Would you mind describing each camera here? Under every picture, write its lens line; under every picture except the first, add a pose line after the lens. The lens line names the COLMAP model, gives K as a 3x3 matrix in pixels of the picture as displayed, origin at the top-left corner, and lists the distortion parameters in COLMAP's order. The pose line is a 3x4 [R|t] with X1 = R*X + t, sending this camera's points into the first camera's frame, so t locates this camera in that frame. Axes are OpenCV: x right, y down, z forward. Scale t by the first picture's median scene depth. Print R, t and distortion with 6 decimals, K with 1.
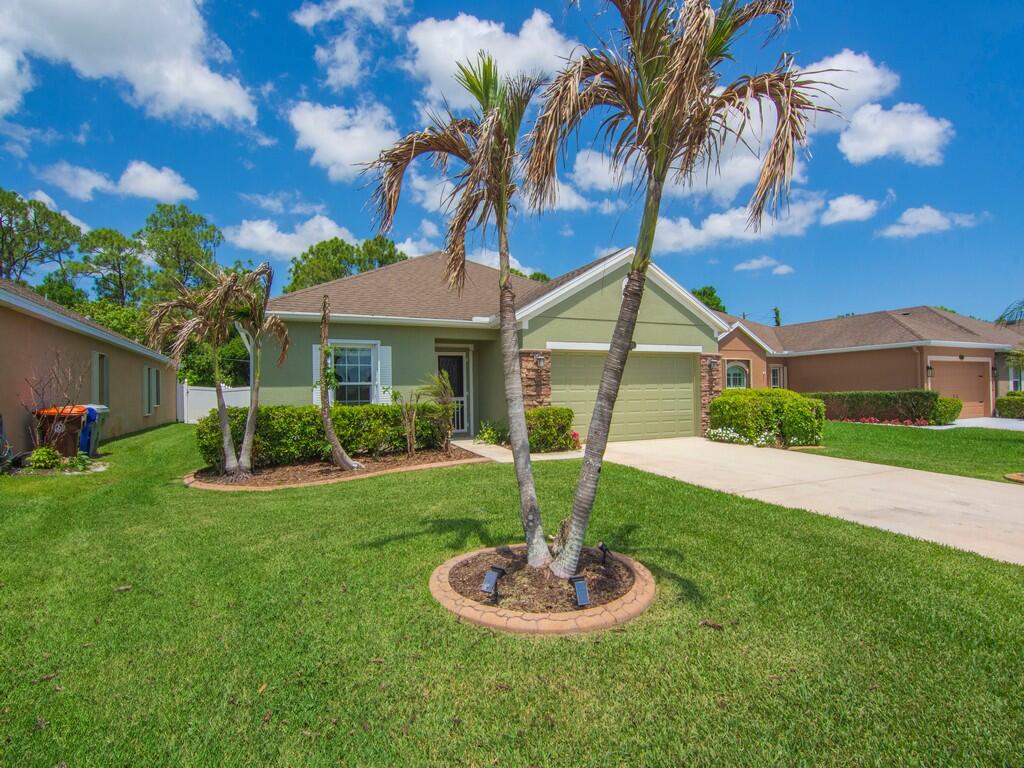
lens RADIAL K [[500.8, 0, 512.0], [0, 500.8, 384.0], [0, 0, 1]] dist [-0.000955, -0.000185]
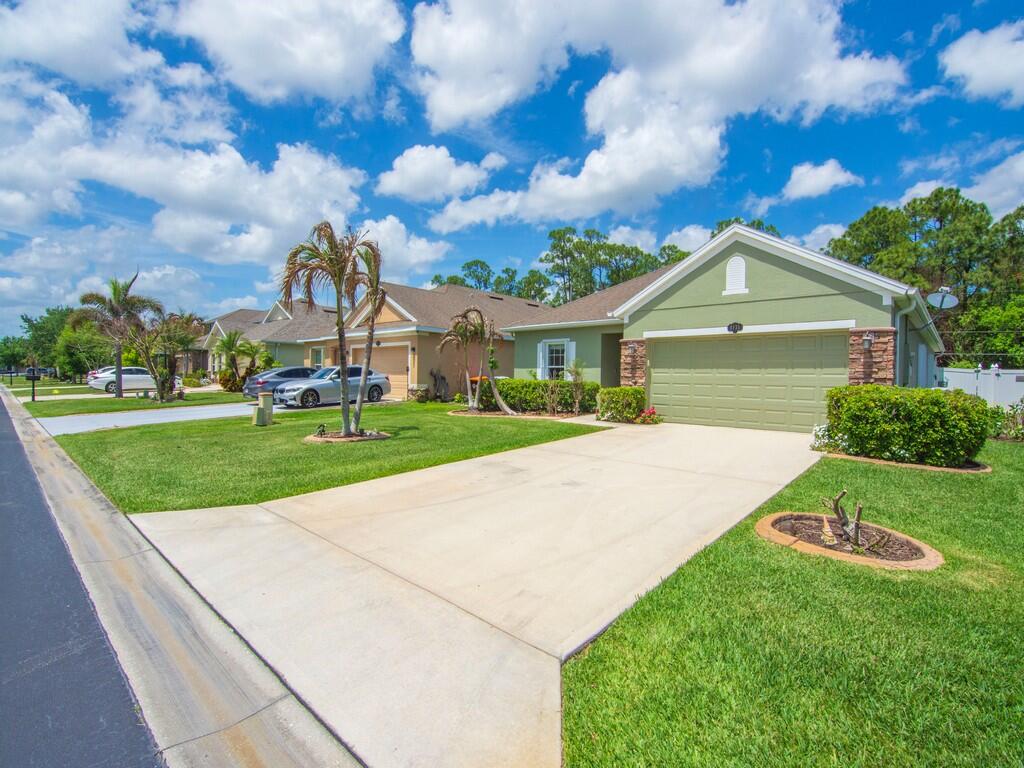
lens RADIAL K [[490.4, 0, 512.0], [0, 490.4, 384.0], [0, 0, 1]] dist [0.000820, -0.016977]
pose [[0.383222, 0.035010, -0.922993, 1.026542], [-0.006002, 0.999355, 0.035414, -0.000636], [0.923637, -0.008032, 0.383184, 0.270671]]
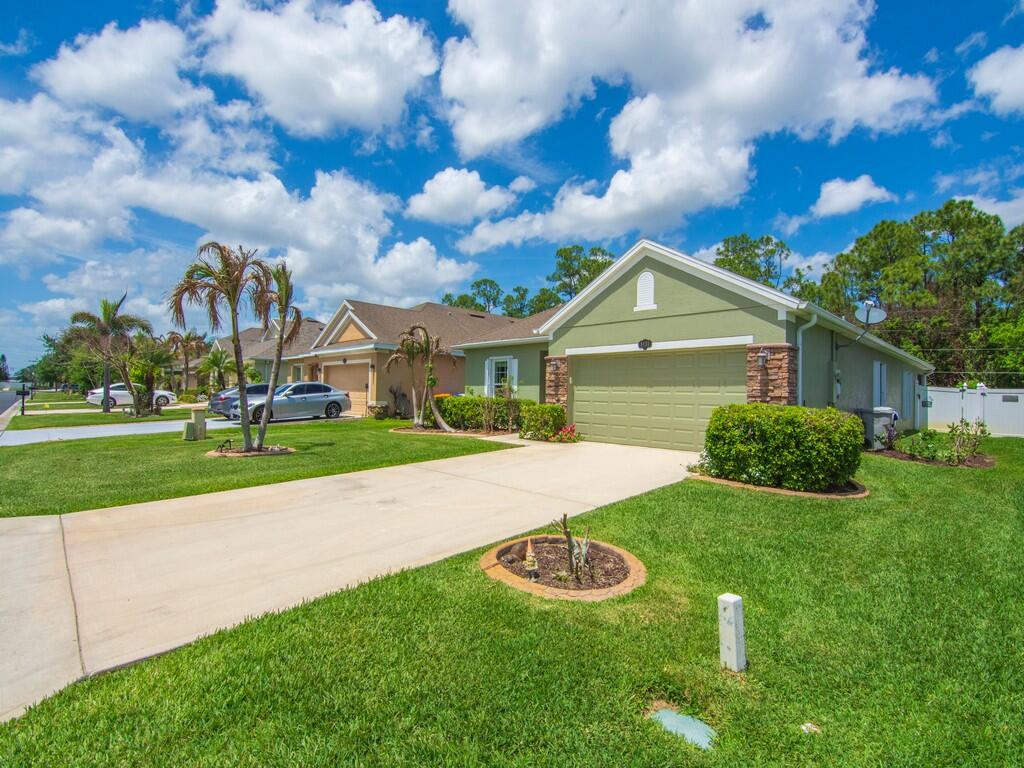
lens RADIAL K [[490.4, 0, 512.0], [0, 490.4, 384.0], [0, 0, 1]] dist [0.000820, -0.016977]
pose [[0.330644, 0.001781, -0.943754, 1.109612], [-0.009623, 0.999953, -0.001485, 0.000217], [0.943707, 0.009573, 0.330645, 0.507973]]
